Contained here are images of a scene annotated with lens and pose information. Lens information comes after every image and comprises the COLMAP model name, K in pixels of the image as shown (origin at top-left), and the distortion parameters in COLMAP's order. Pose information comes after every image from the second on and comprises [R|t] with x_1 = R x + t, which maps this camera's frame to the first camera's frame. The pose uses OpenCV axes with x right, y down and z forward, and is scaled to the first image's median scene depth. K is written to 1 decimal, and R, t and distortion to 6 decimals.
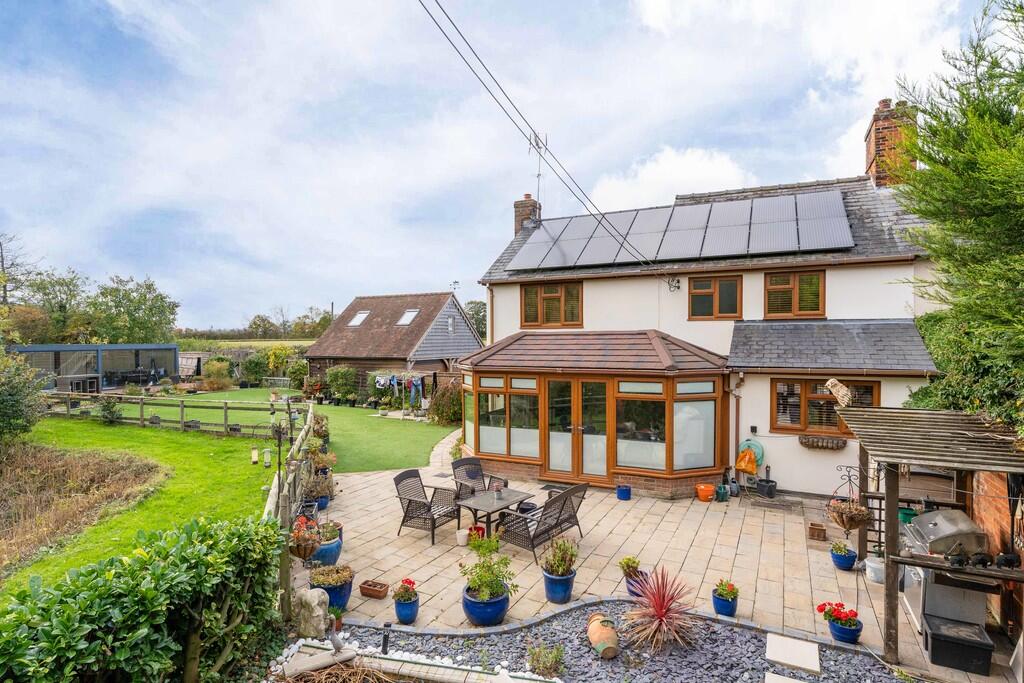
lens RADIAL K [[539.1, 0, 512.0], [0, 539.1, 341.5], [0, 0, 1]] dist [0.029289, 0.000011]
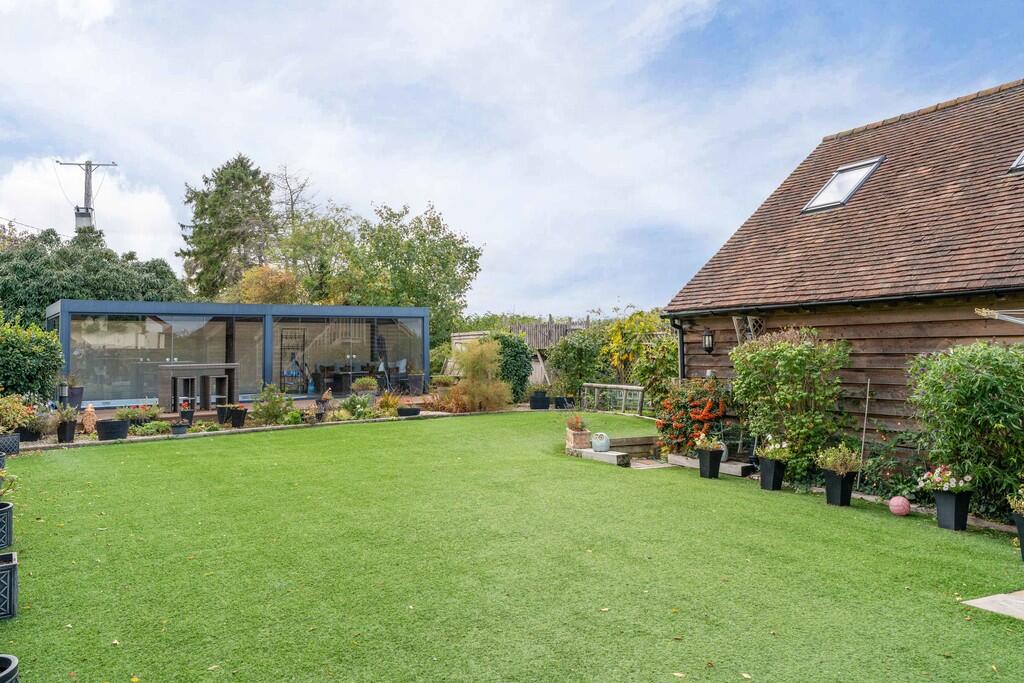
lens RADIAL K [[799.3, 0, 512.0], [0, 799.3, 341.5], [0, 0, 1]] dist [-0.005375, -0.001532]
pose [[0.812591, -0.014993, -0.582642, -0.196324], [0.008825, 0.999871, -0.013421, 0.051999], [0.582768, 0.005764, 0.812618, 0.601640]]
